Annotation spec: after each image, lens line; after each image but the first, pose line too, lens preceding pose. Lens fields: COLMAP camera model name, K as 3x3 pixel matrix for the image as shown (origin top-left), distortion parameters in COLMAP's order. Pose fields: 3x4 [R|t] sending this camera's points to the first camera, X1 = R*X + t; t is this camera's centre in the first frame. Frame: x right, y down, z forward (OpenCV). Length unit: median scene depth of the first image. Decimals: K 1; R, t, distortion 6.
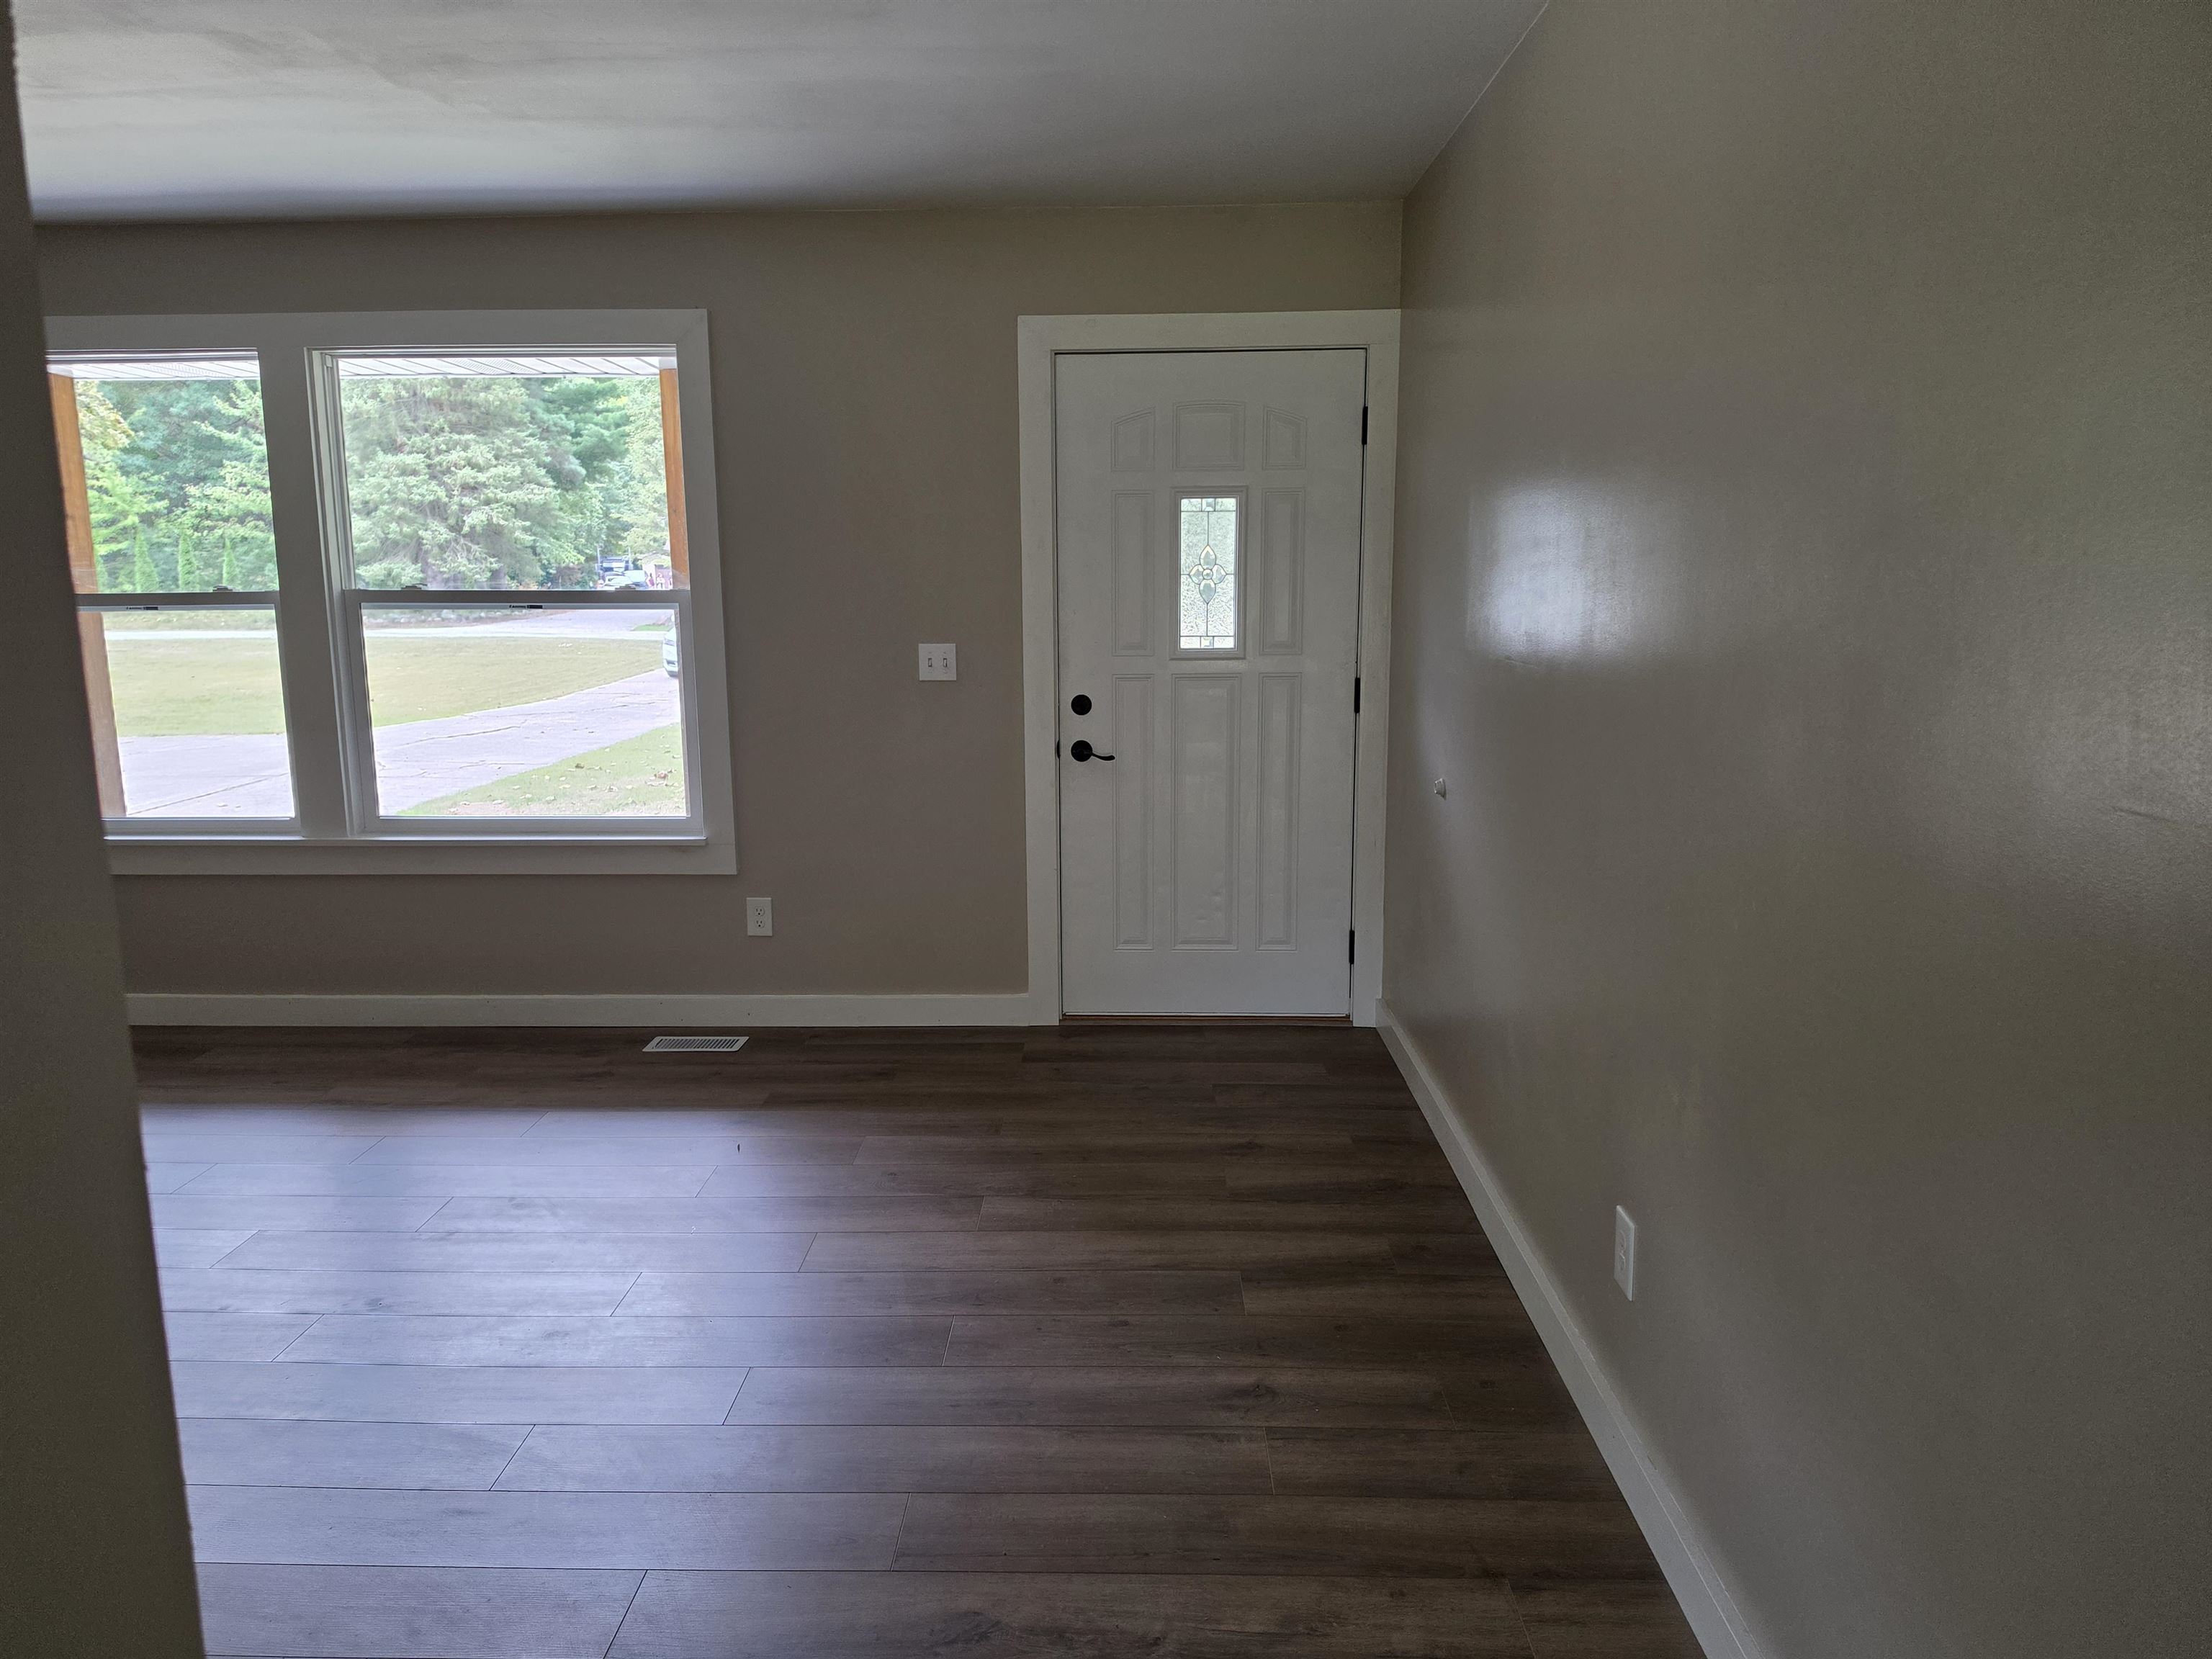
lens RADIAL K [[1530.5, 0, 1034.4], [0, 1530.5, 846.2], [0, 0, 1]] dist [0.062149, -0.080076]
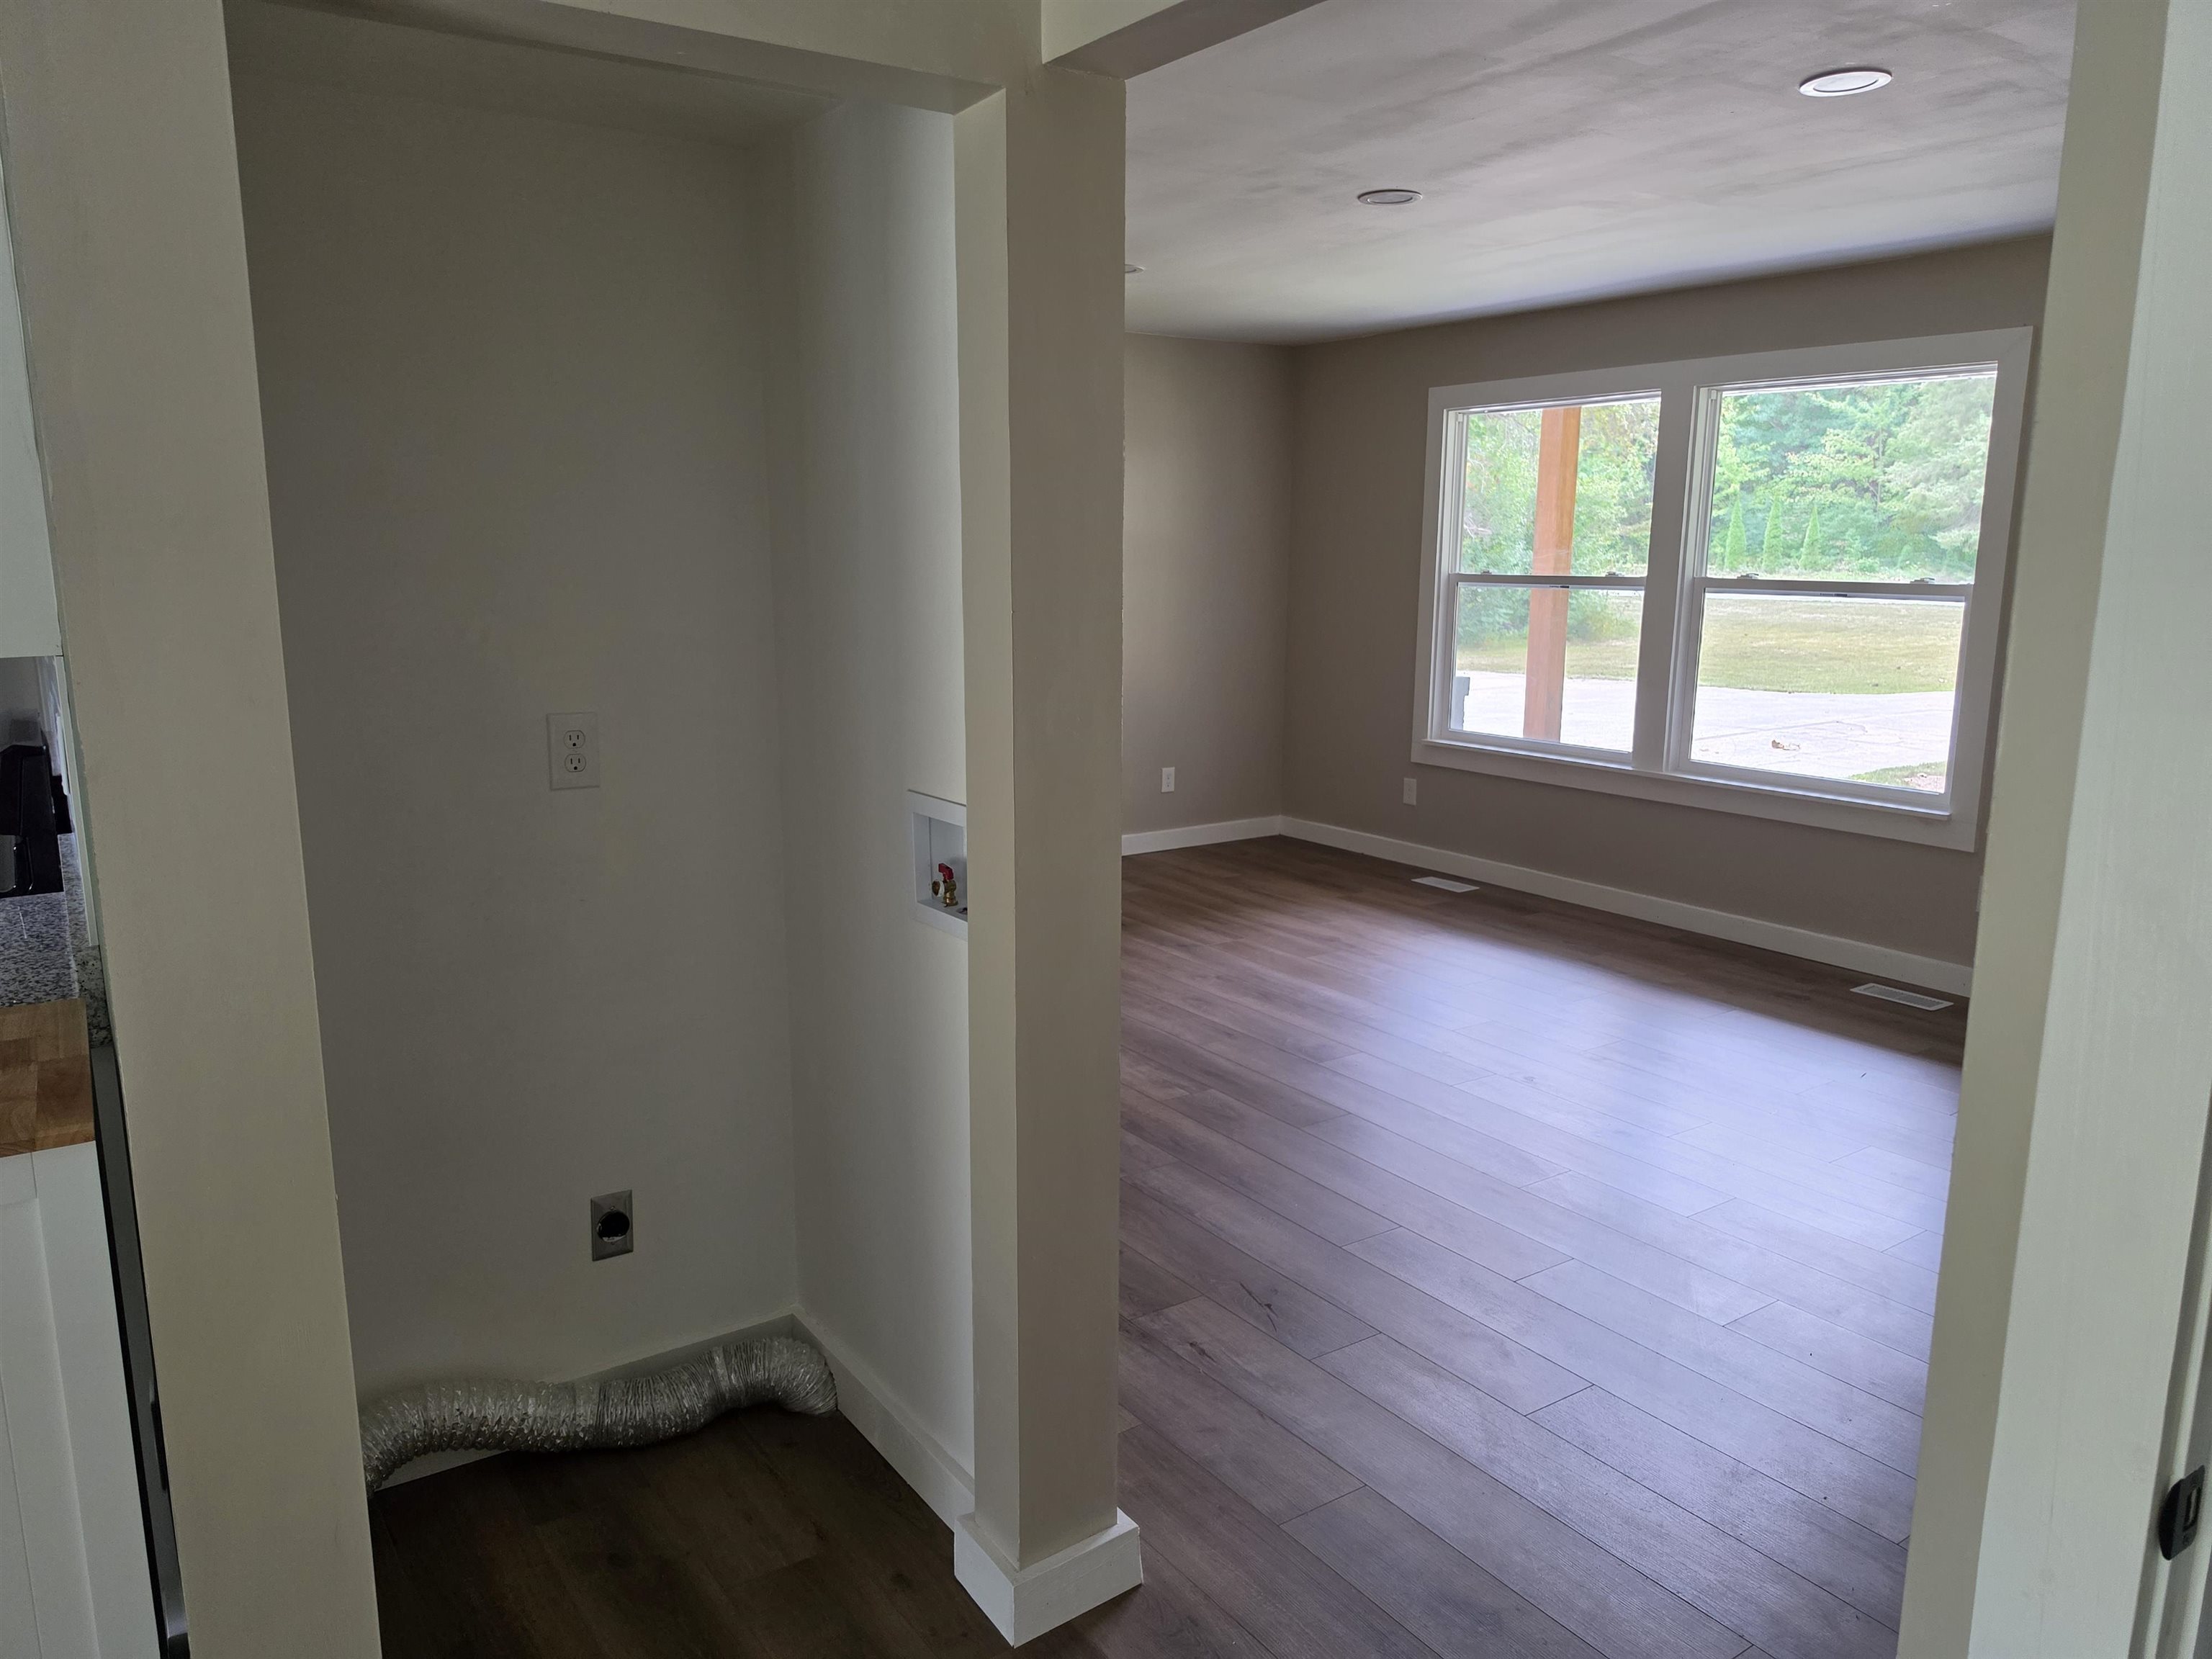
lens RADIAL K [[1530.5, 0, 1075.3], [0, 1530.5, 834.4], [0, 0, 1]] dist [0.062149, -0.080076]
pose [[0.596340, 0.162767, -0.786057, 0.279748], [-0.148318, 0.984709, 0.091380, 0.000733], [0.788911, 0.062093, 0.611362, -0.153721]]
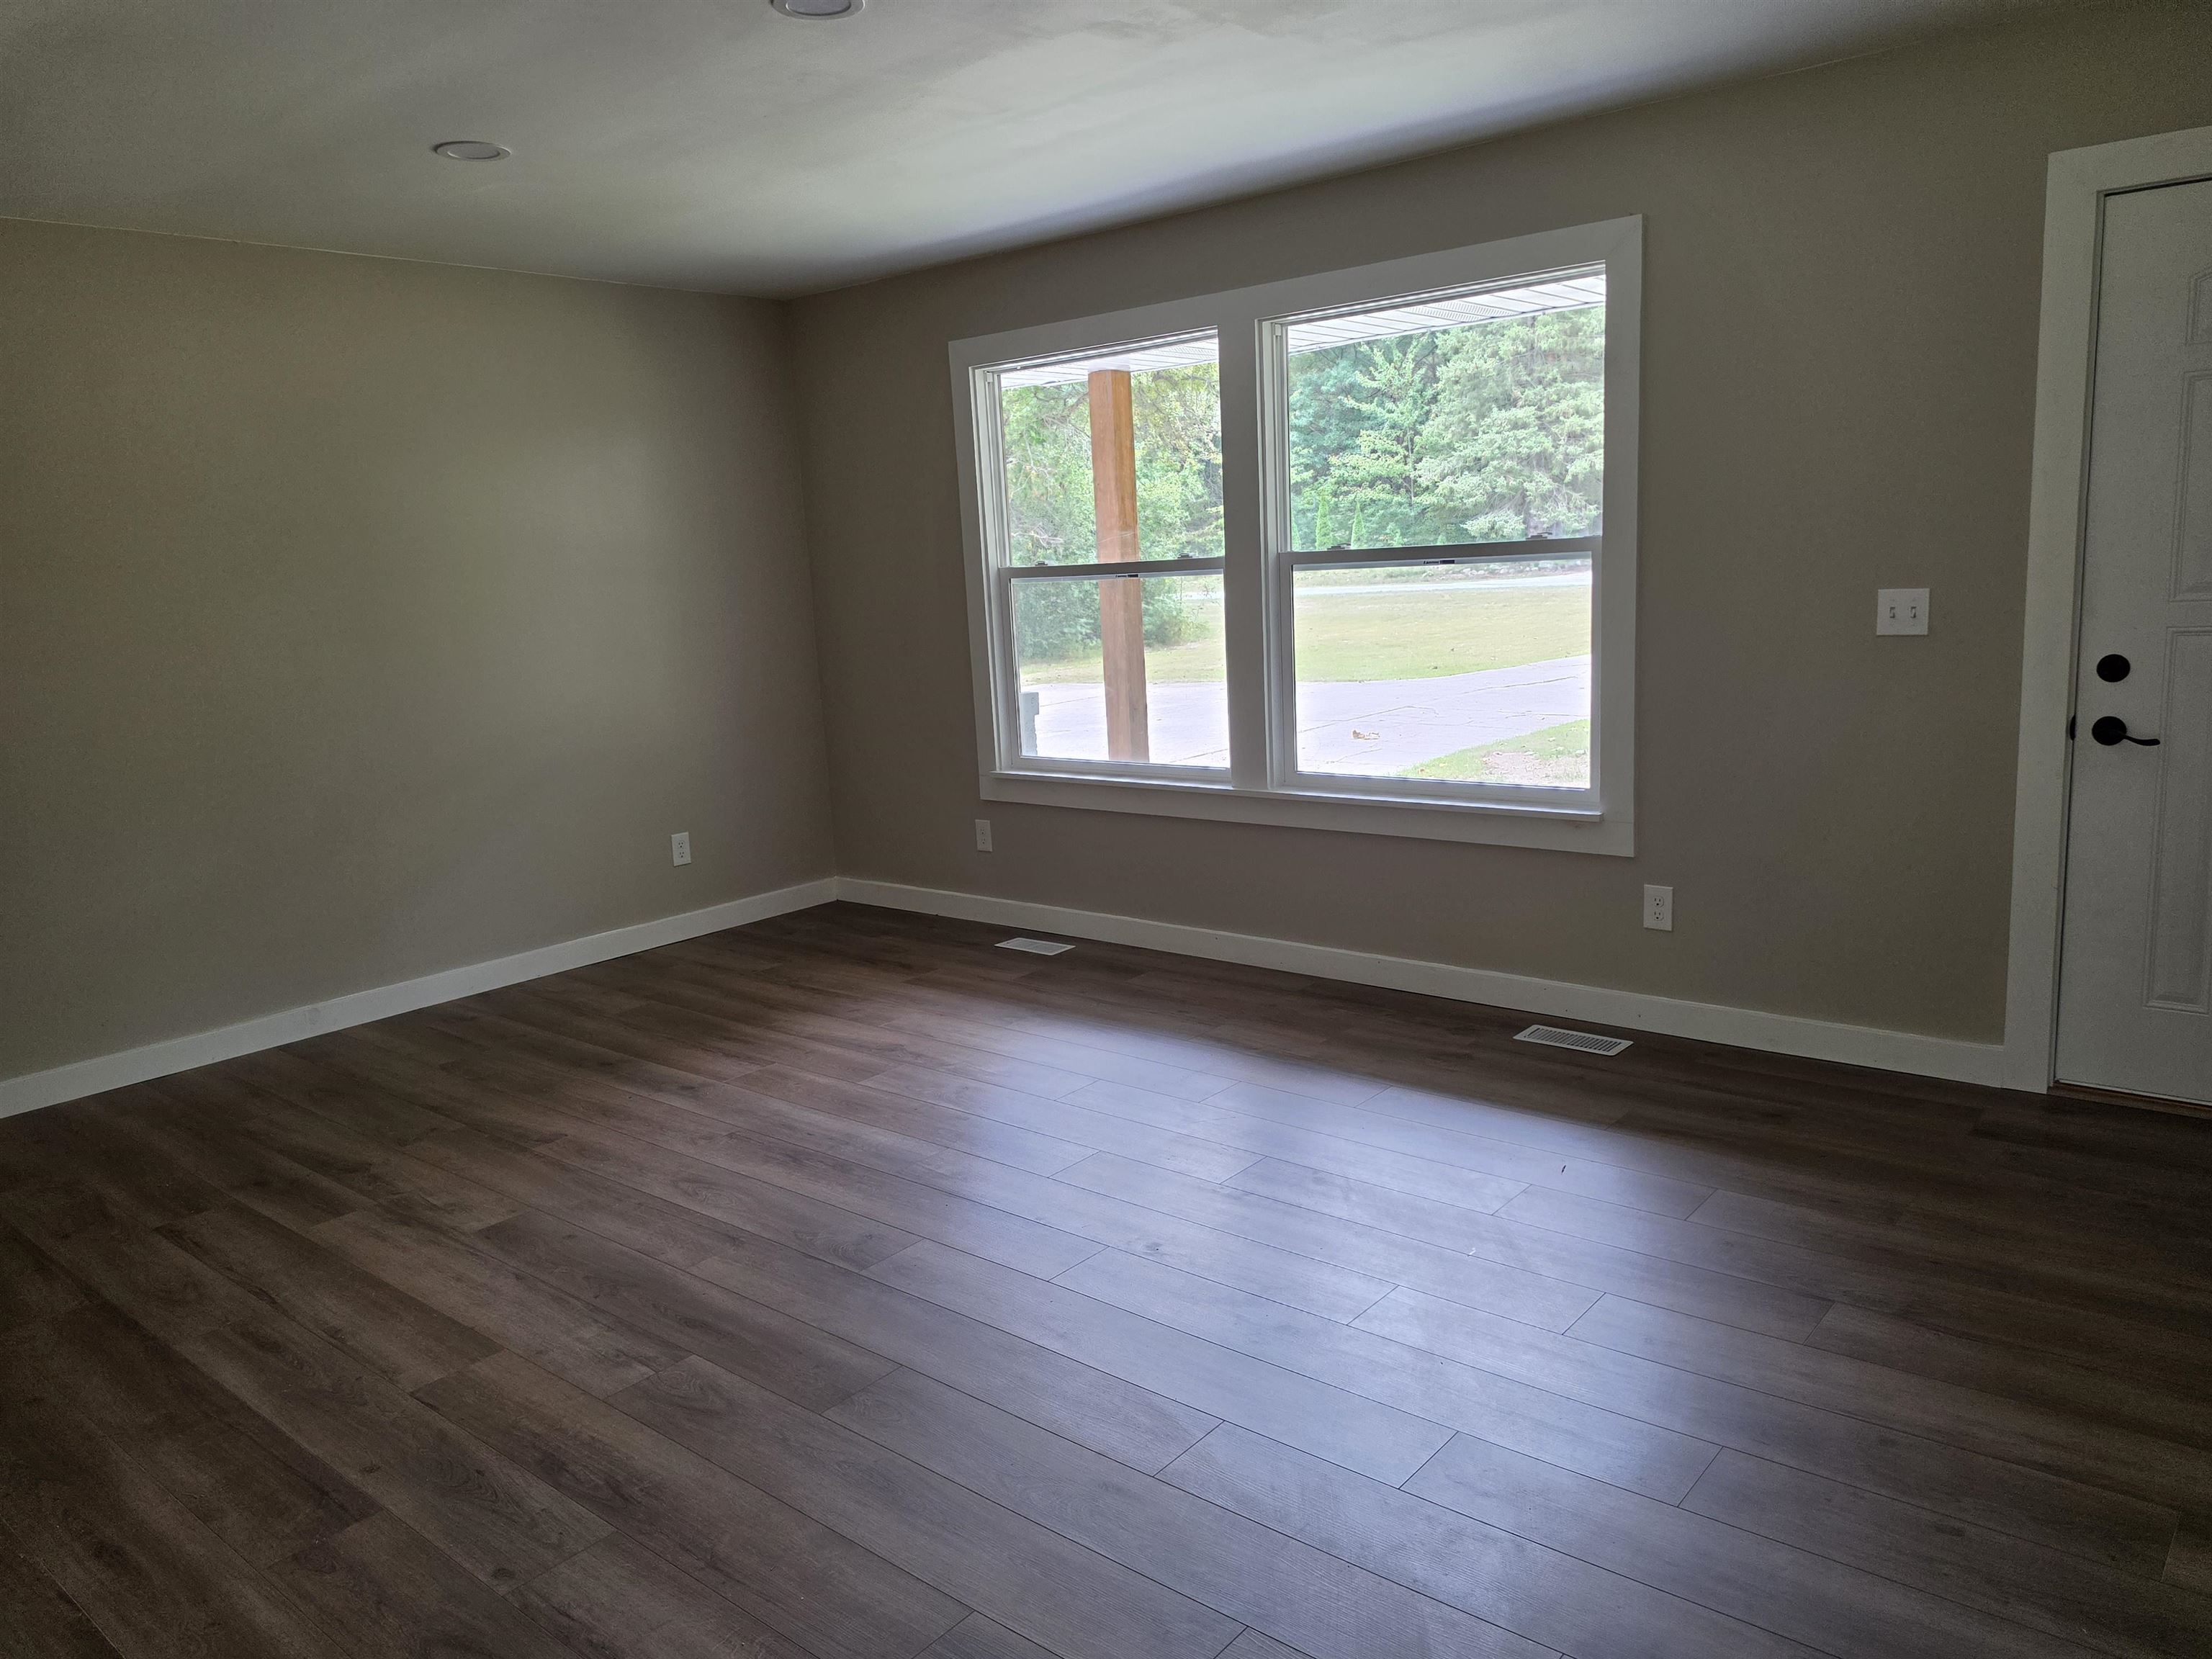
lens RADIAL K [[1530.5, 0, 1085.8], [0, 1530.5, 827.1], [0, 0, 1]] dist [0.062149, -0.080076]
pose [[0.787694, 0.075146, -0.611467, 0.098456], [-0.061728, 0.997165, 0.043028, -0.017505], [0.612967, 0.003852, 0.790099, 0.107444]]
